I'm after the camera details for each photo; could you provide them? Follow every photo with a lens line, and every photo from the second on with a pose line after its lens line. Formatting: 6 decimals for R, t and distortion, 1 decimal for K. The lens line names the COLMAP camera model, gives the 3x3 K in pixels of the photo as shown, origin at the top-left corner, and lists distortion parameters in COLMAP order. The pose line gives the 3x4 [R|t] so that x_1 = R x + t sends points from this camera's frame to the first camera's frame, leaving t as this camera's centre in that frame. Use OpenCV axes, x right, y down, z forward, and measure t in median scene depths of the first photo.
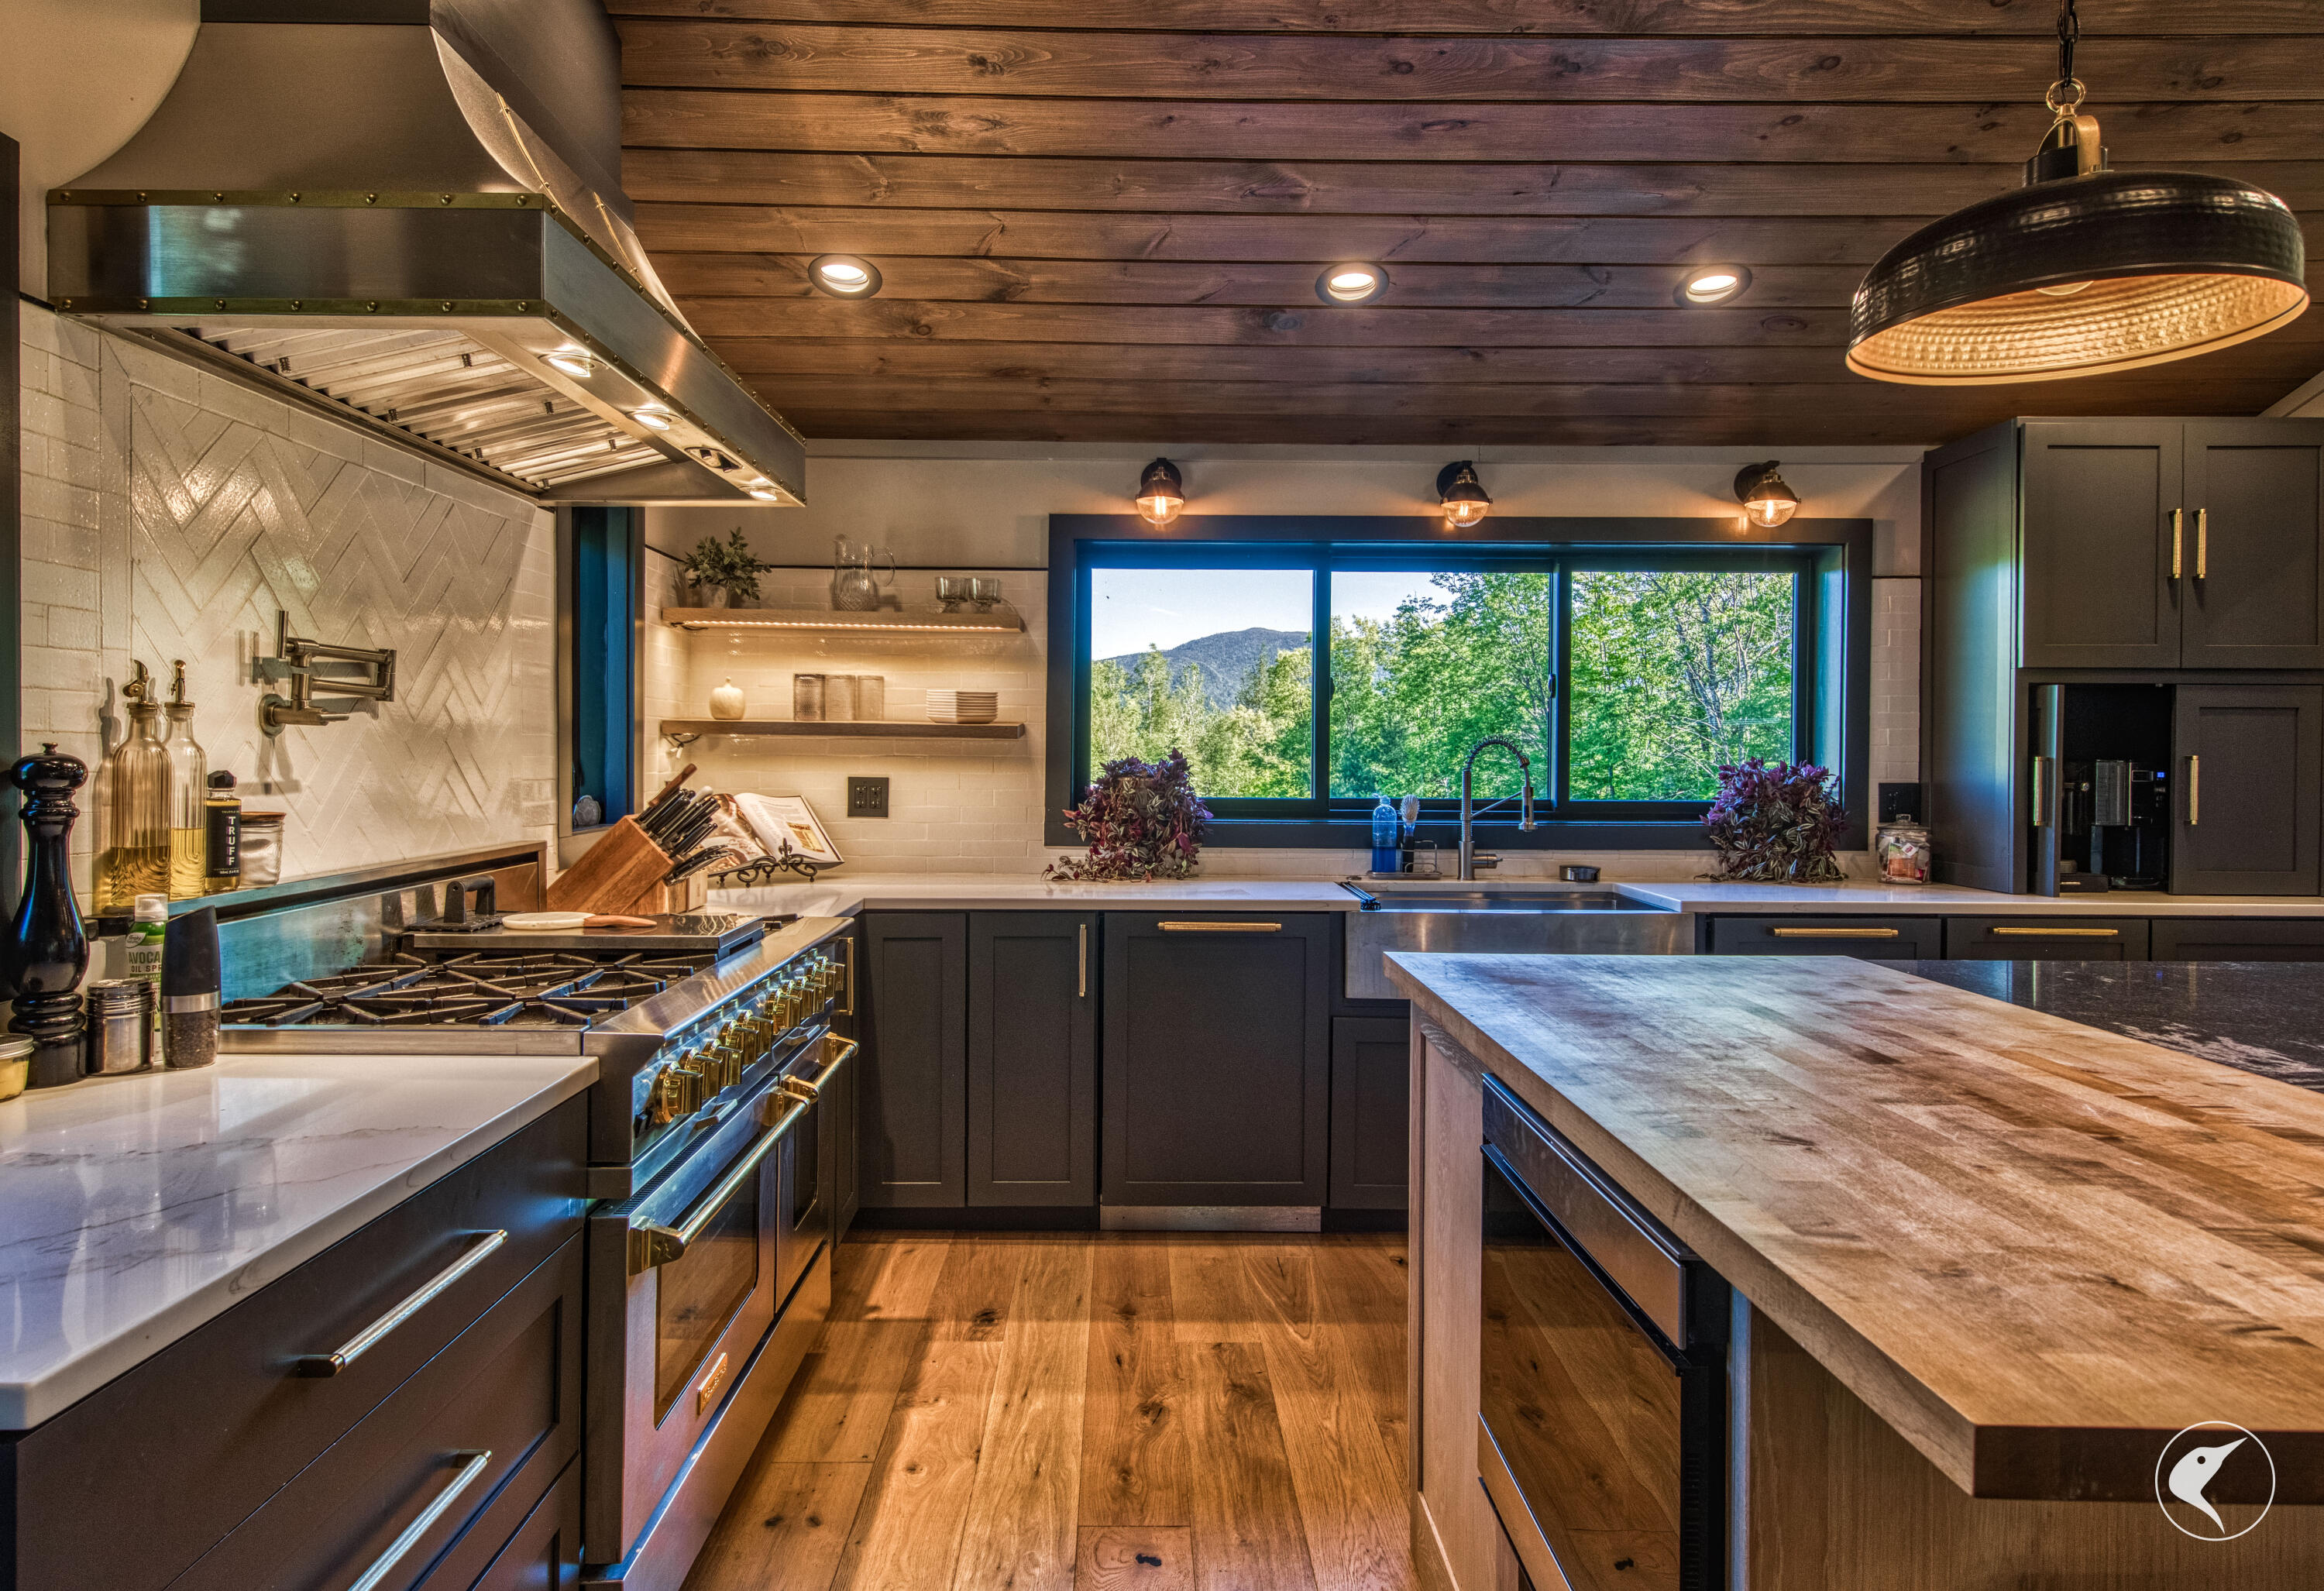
lens RADIAL K [[1338.2, 0, 1163.5], [0, 1338.2, 749.6], [0, 0, 1]] dist [0.001462, 0.000101]
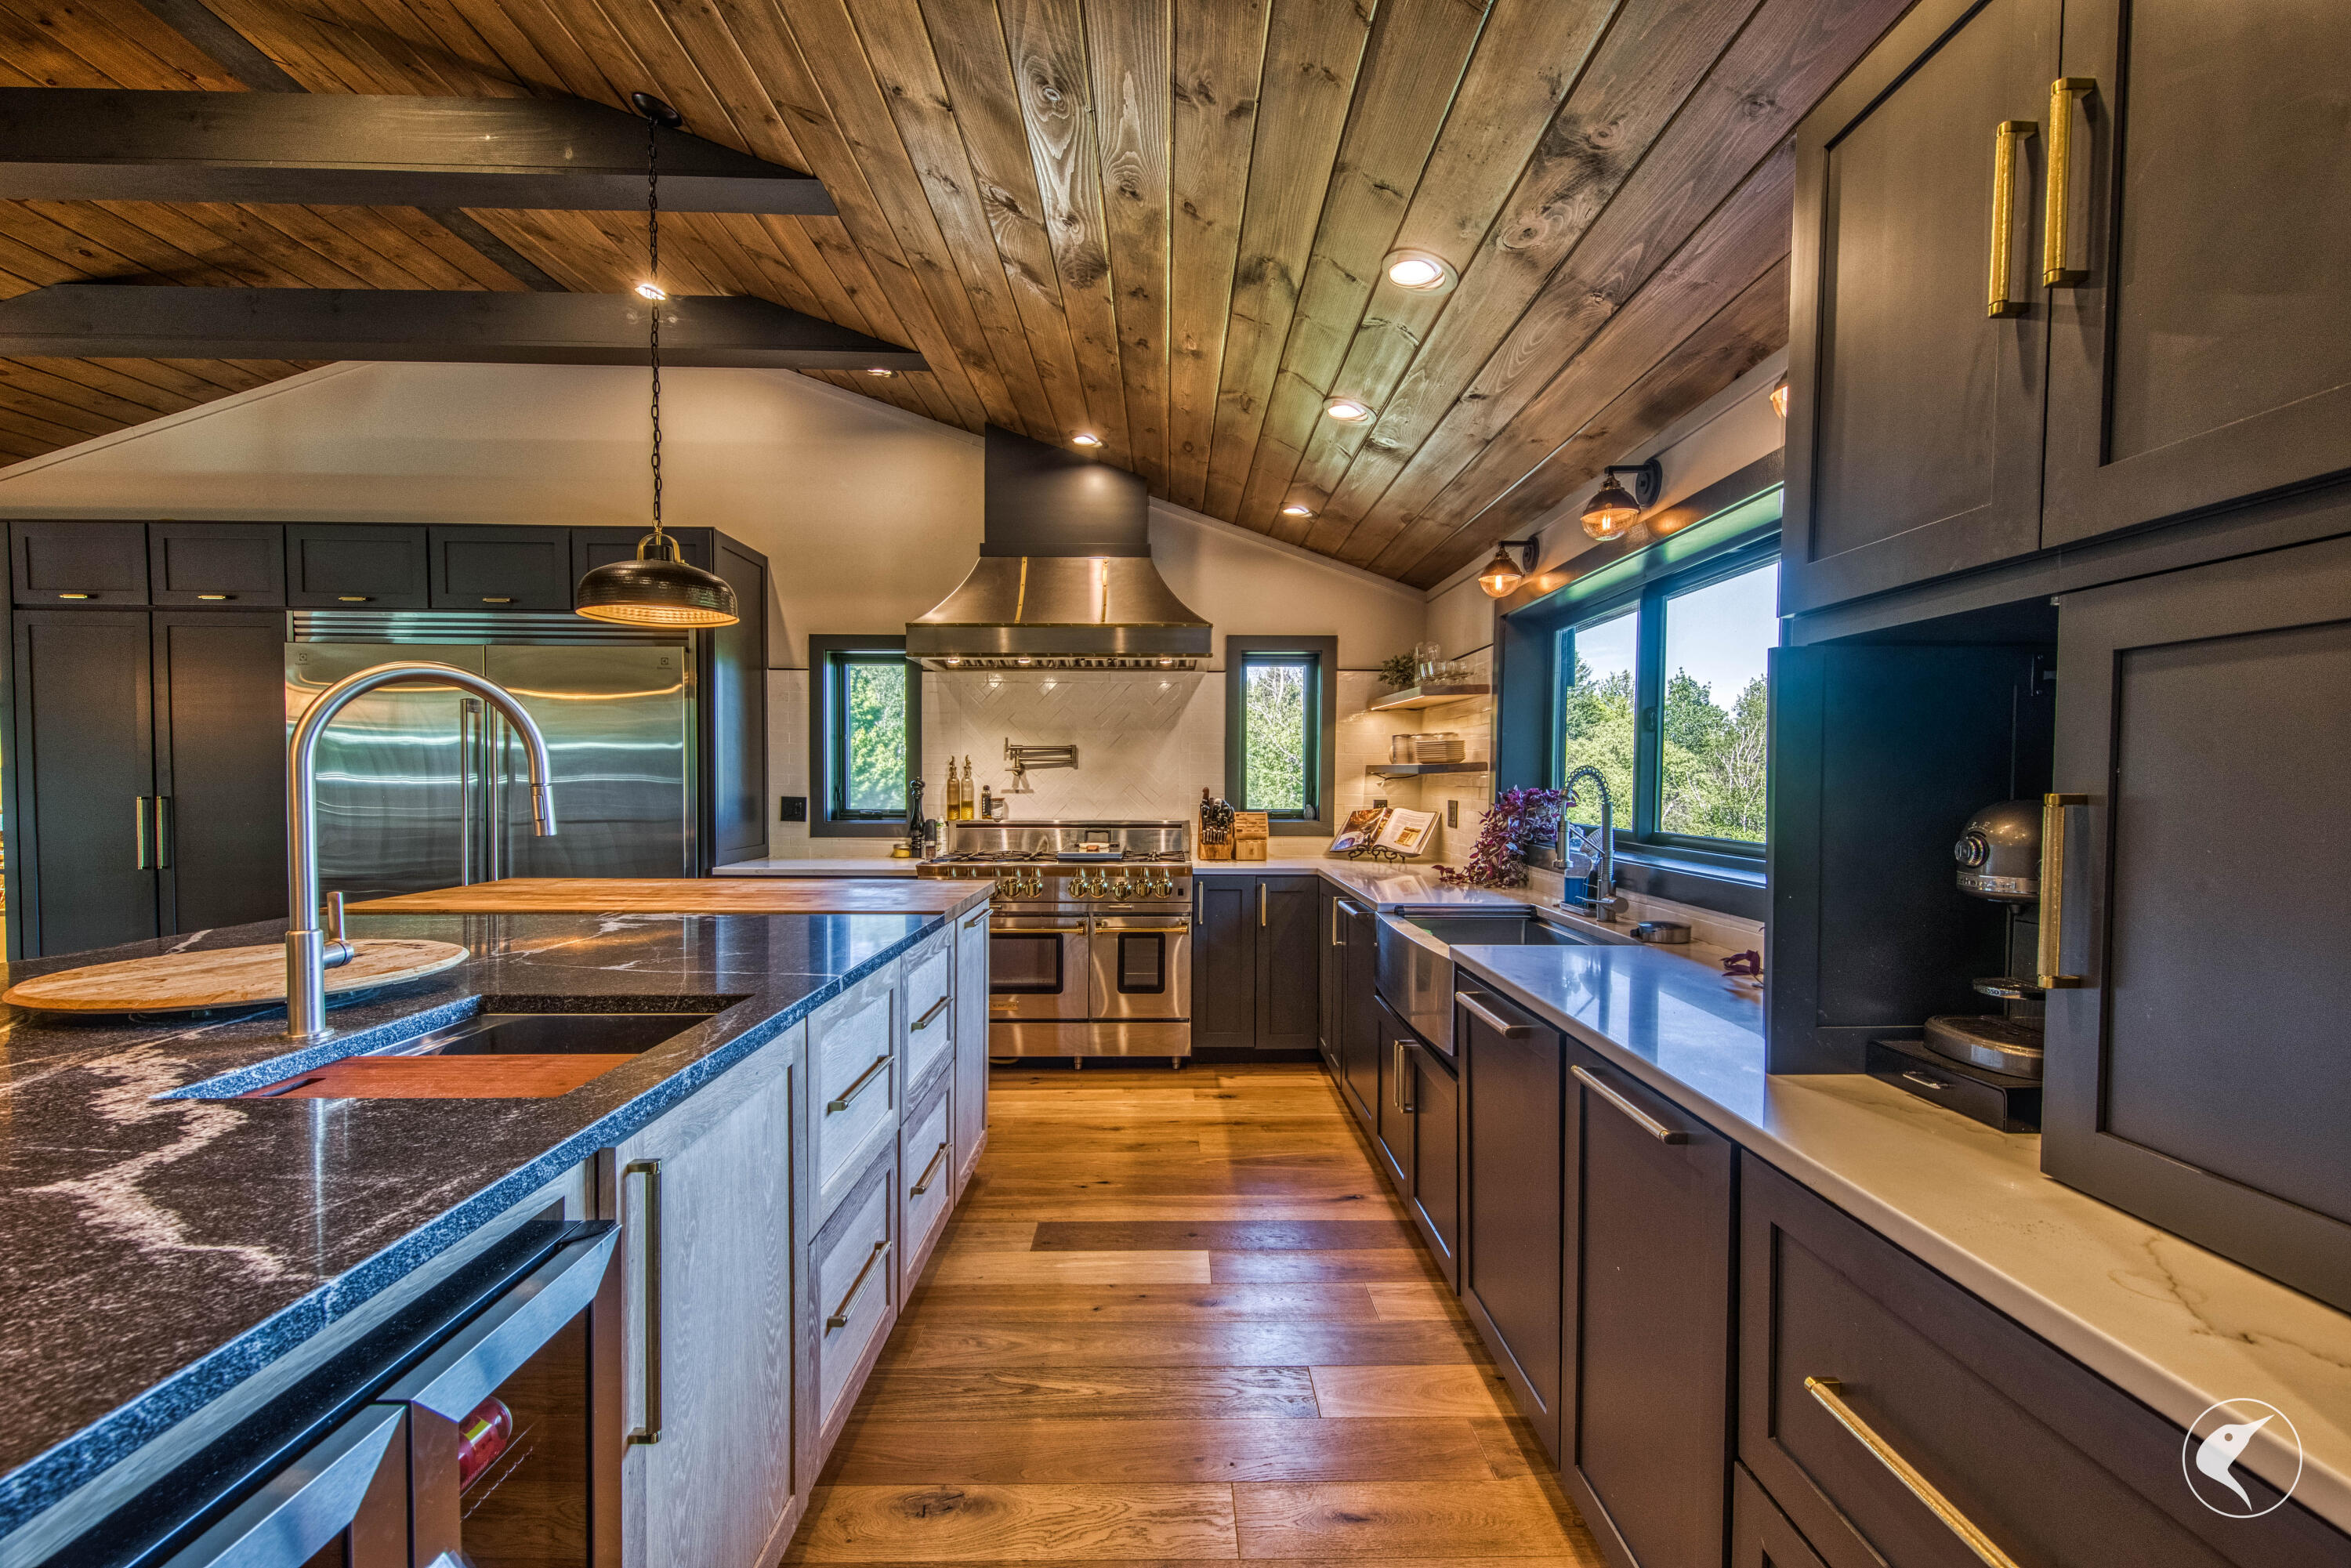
lens RADIAL K [[1055.5, 0, 1196.9], [0, 1055.5, 796.2], [0, 0, 1]] dist [0.022468, -0.008934]
pose [[0.010394, 0.013102, -0.999860, 1.387649], [-0.005797, 0.999898, 0.013043, 0.003487], [0.999929, 0.005661, 0.010469, 1.025350]]
